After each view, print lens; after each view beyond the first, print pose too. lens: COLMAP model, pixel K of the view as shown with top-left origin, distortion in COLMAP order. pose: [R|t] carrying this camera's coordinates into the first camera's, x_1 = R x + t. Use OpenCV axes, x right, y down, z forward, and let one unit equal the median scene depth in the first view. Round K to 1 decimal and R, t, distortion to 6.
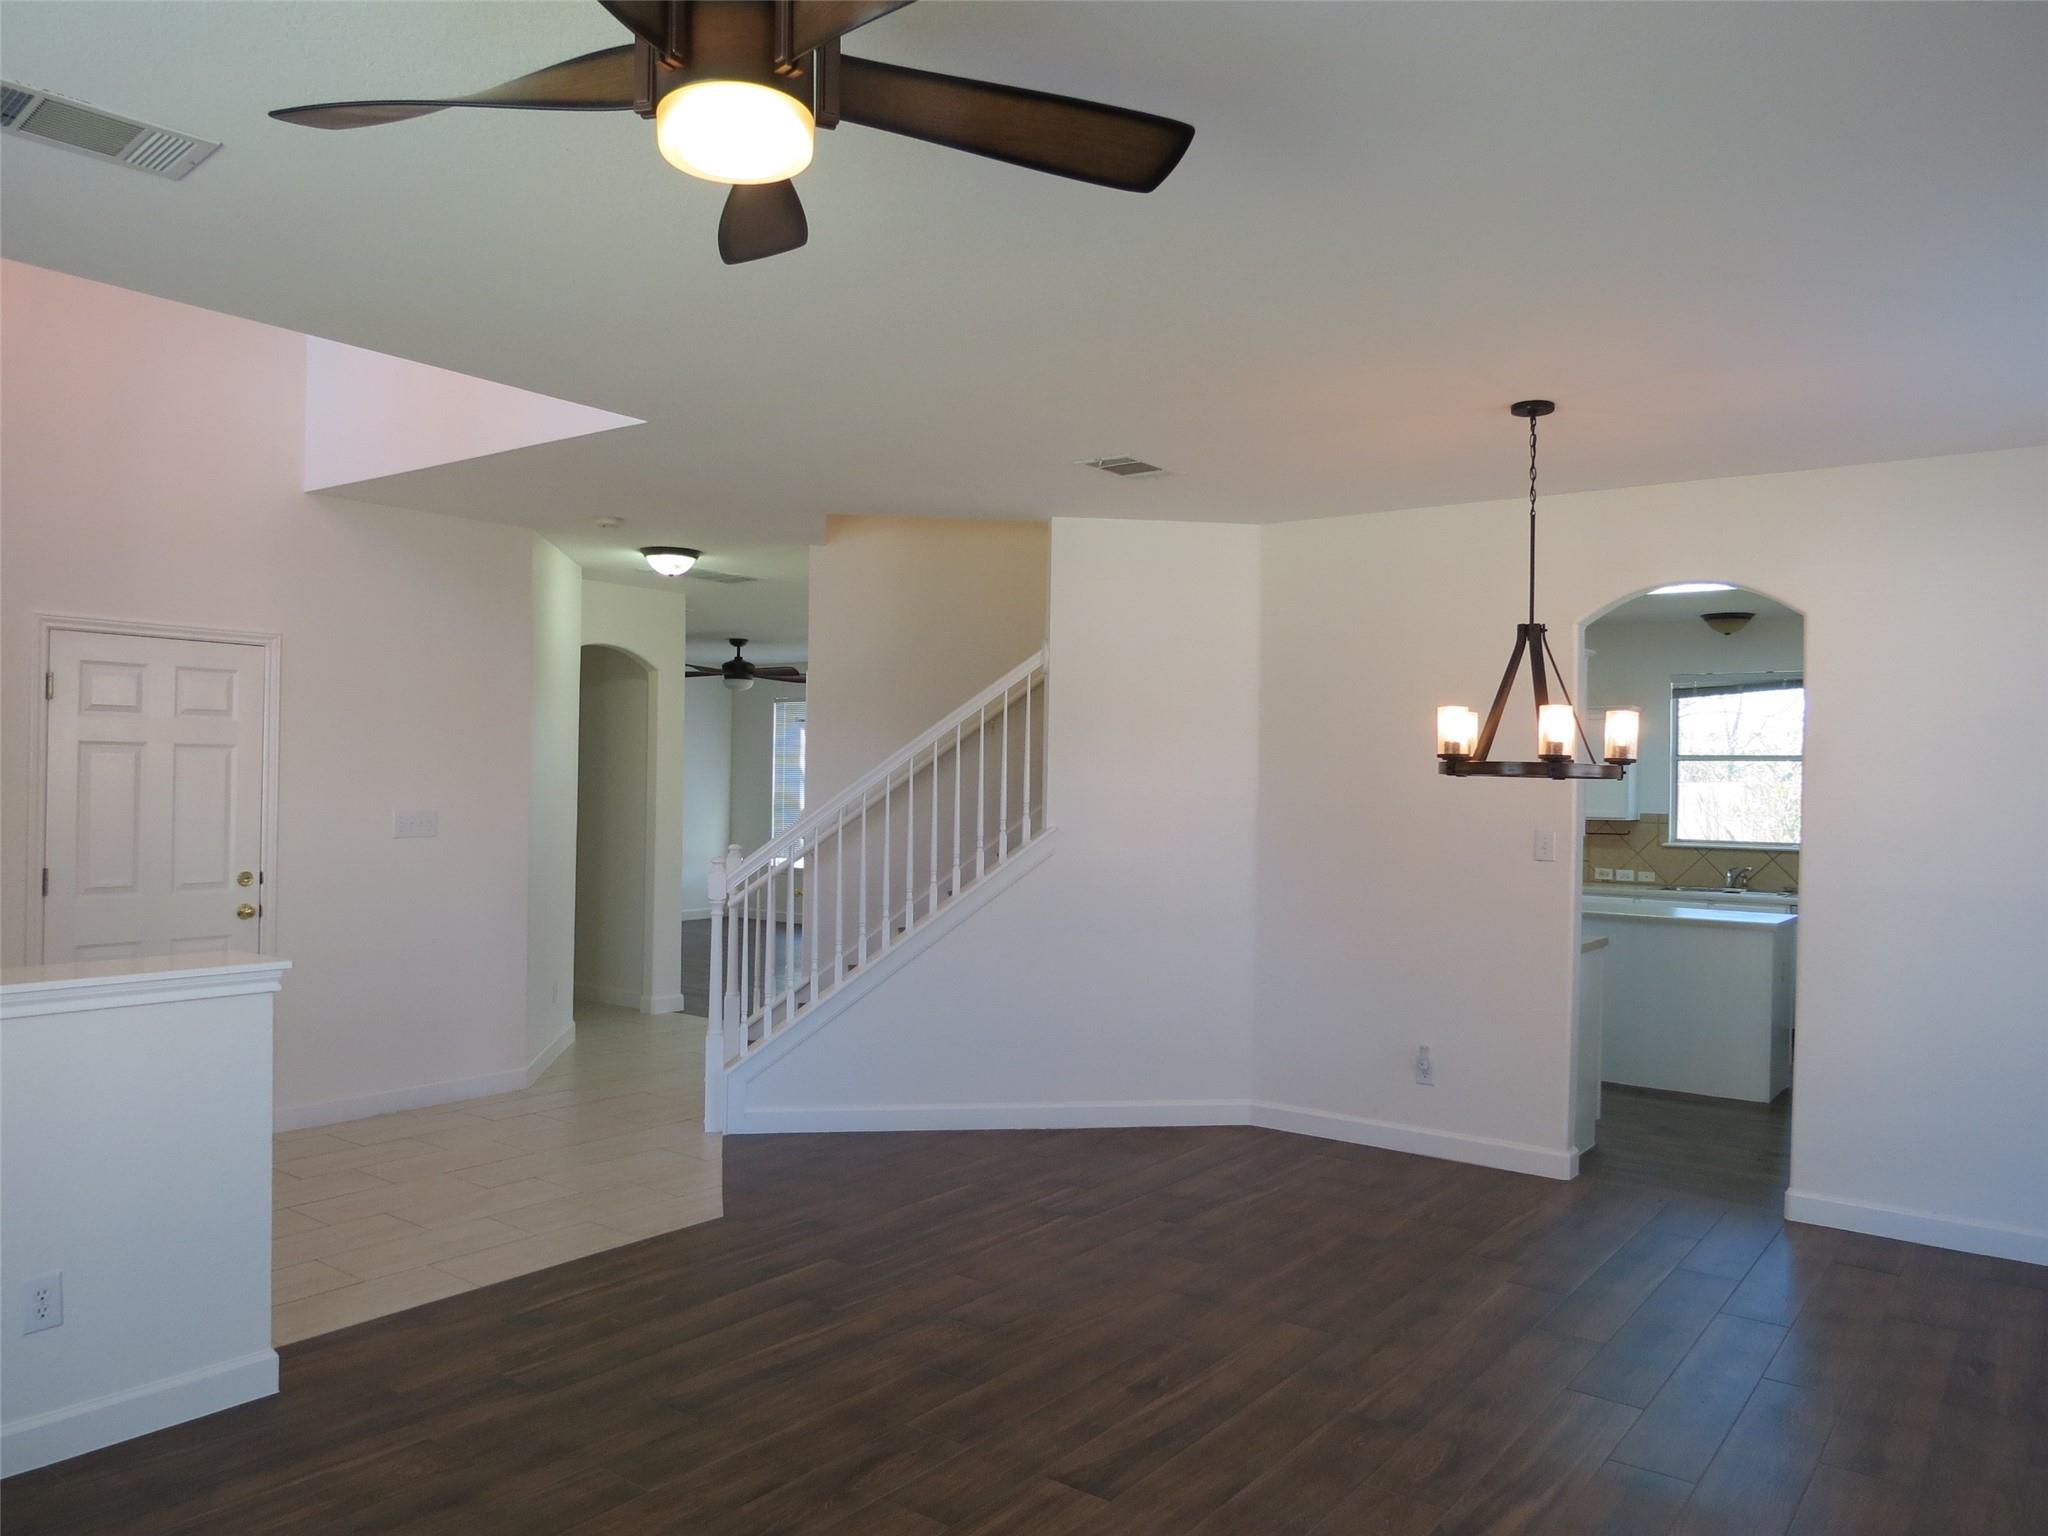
lens RADIAL K [[1451.3, 0, 1038.9], [0, 1451.3, 767.4], [0, 0, 1]] dist [-0.024852, 0.010702]
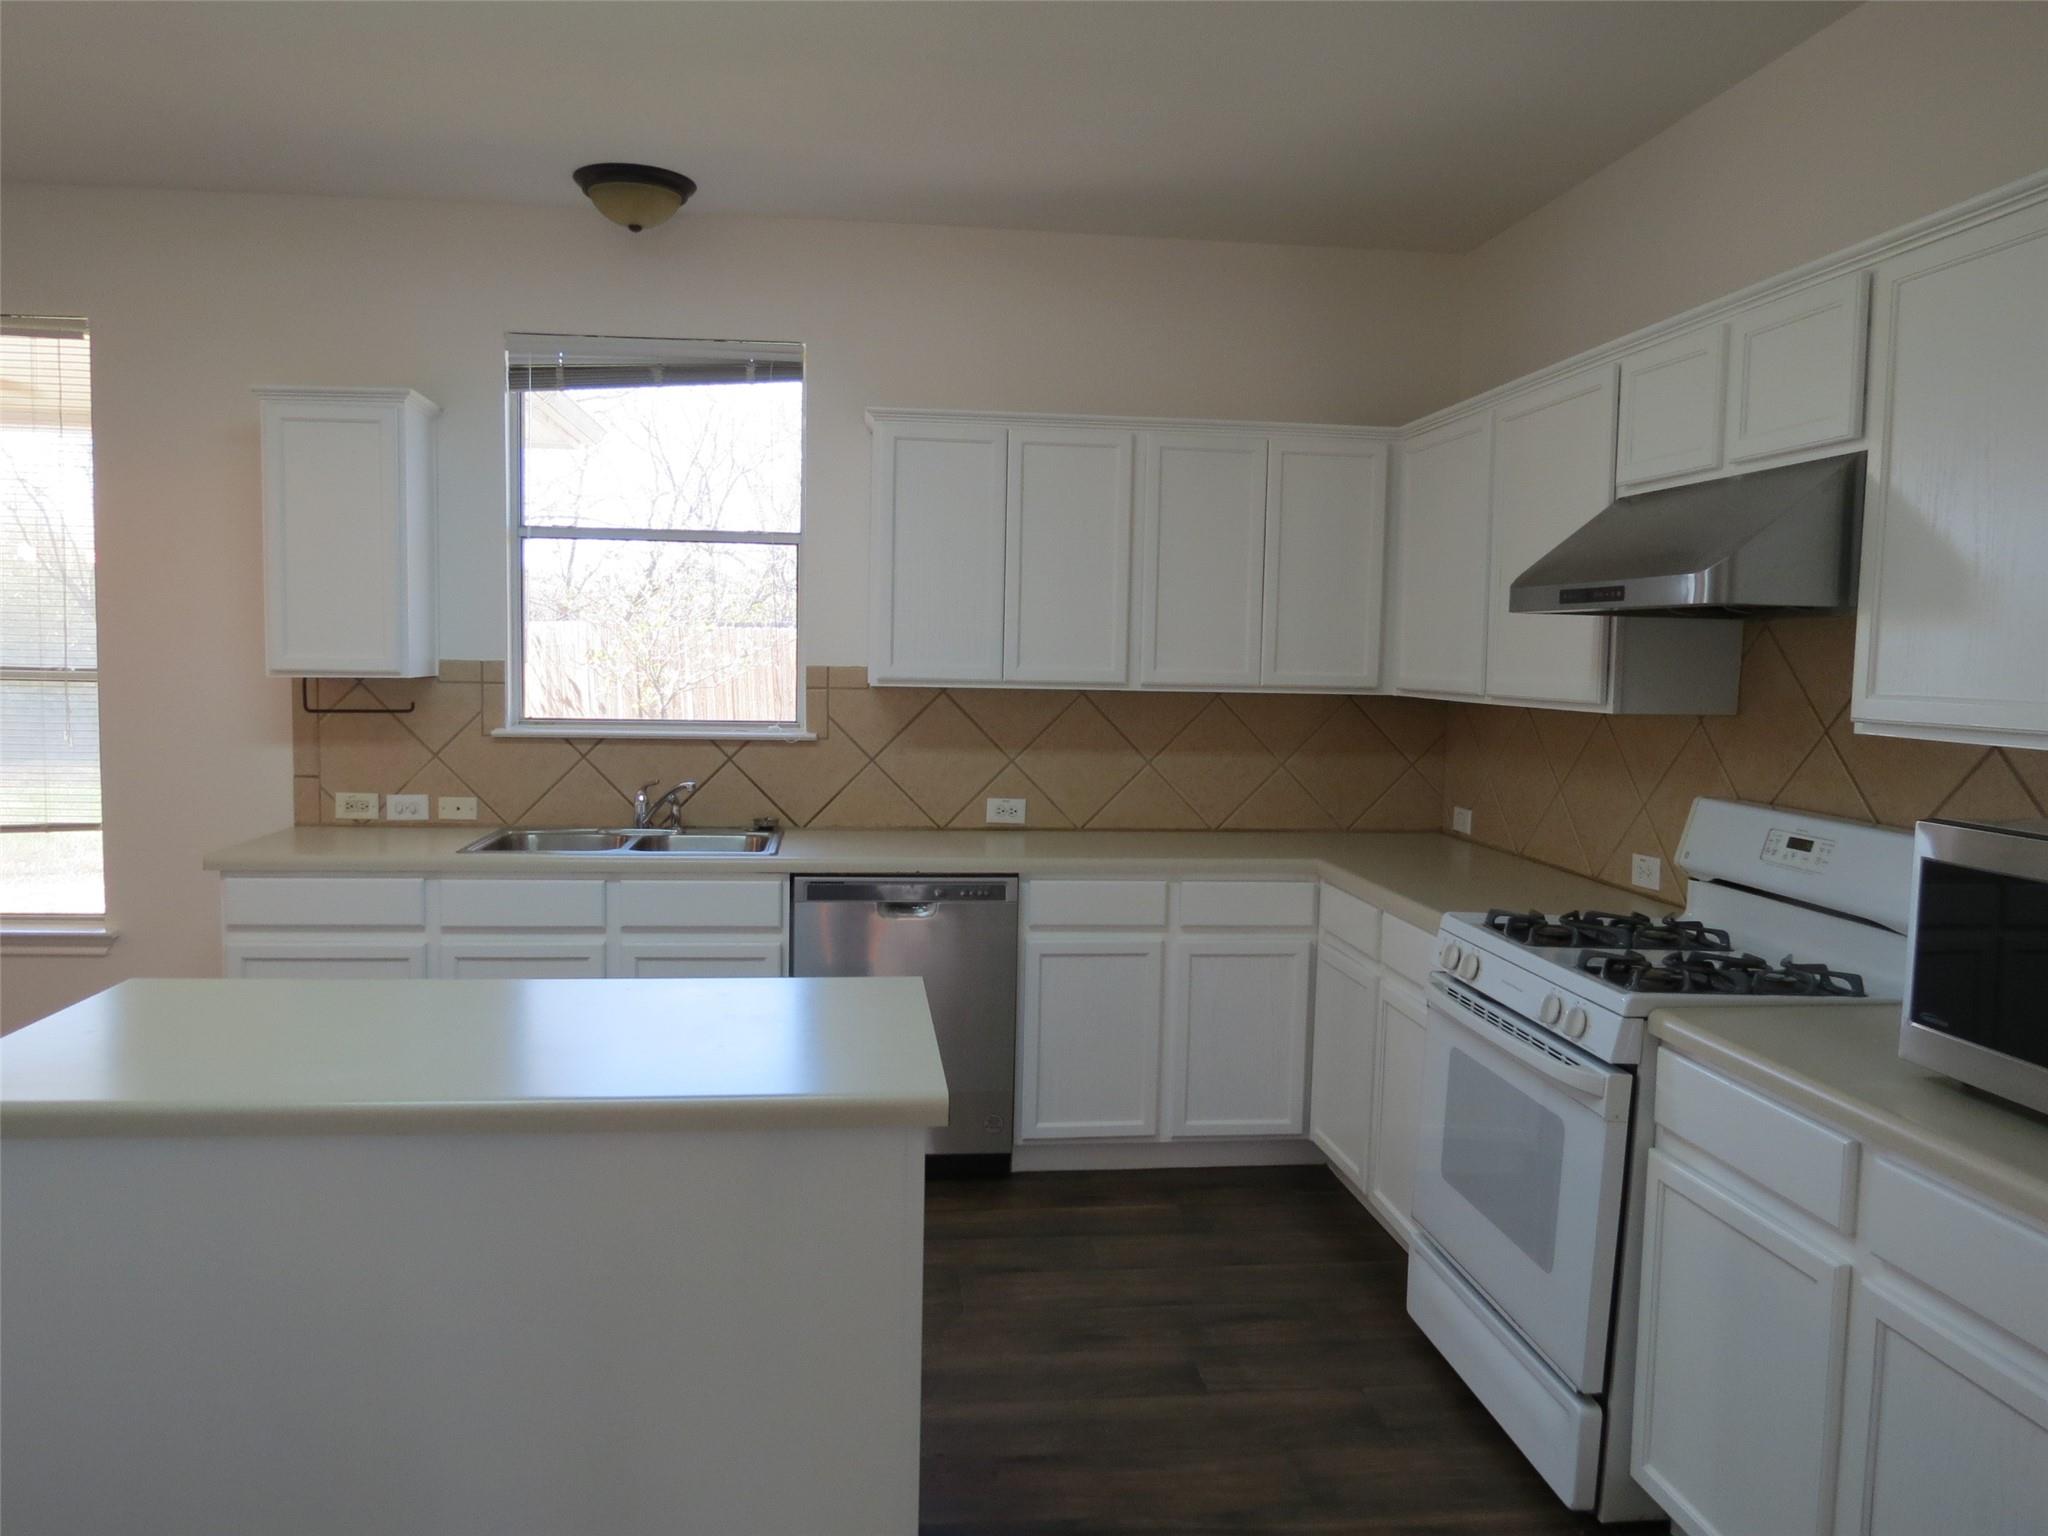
lens RADIAL K [[1451.3, 0, 1012.9], [0, 1451.3, 771.8], [0, 0, 1]] dist [-0.024852, 0.010702]
pose [[0.735227, -0.057504, 0.675377, 0.253345], [-0.013520, 0.994953, 0.099432, 0.020110], [-0.677686, -0.082236, 0.730739, 0.577874]]
